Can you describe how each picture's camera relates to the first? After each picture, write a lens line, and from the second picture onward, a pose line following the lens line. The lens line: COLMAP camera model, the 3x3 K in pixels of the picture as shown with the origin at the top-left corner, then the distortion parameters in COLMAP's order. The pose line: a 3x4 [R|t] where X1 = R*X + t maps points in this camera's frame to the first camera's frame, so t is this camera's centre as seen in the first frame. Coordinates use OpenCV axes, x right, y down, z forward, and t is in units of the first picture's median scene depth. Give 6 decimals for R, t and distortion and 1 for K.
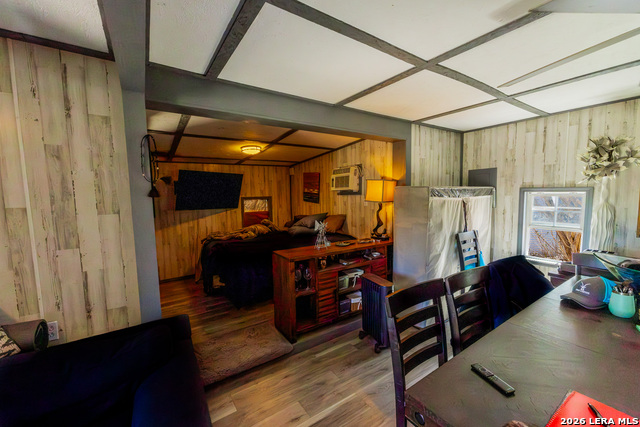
lens RADIAL K [[261.5, 0, 318.0], [0, 261.5, 213.8], [0, 0, 1]] dist [-0.002544, -0.000065]
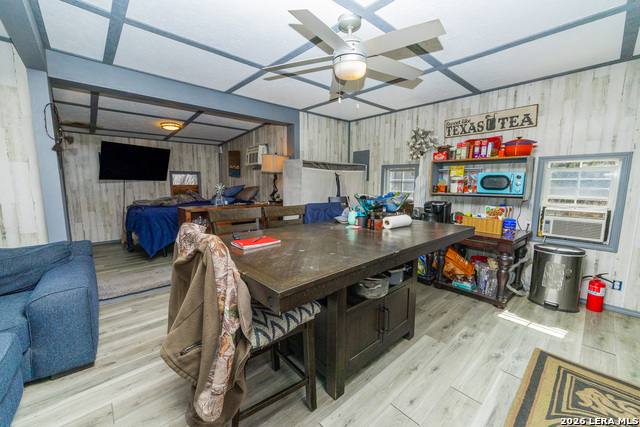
lens RADIAL K [[261.5, 0, 320.2], [0, 261.5, 214.9], [0, 0, 1]] dist [-0.002544, -0.000065]
pose [[0.989948, 0.009114, 0.141135, 0.245981], [-0.015406, 0.998932, 0.043555, 0.087609], [-0.140587, -0.045291, 0.989032, -0.249257]]
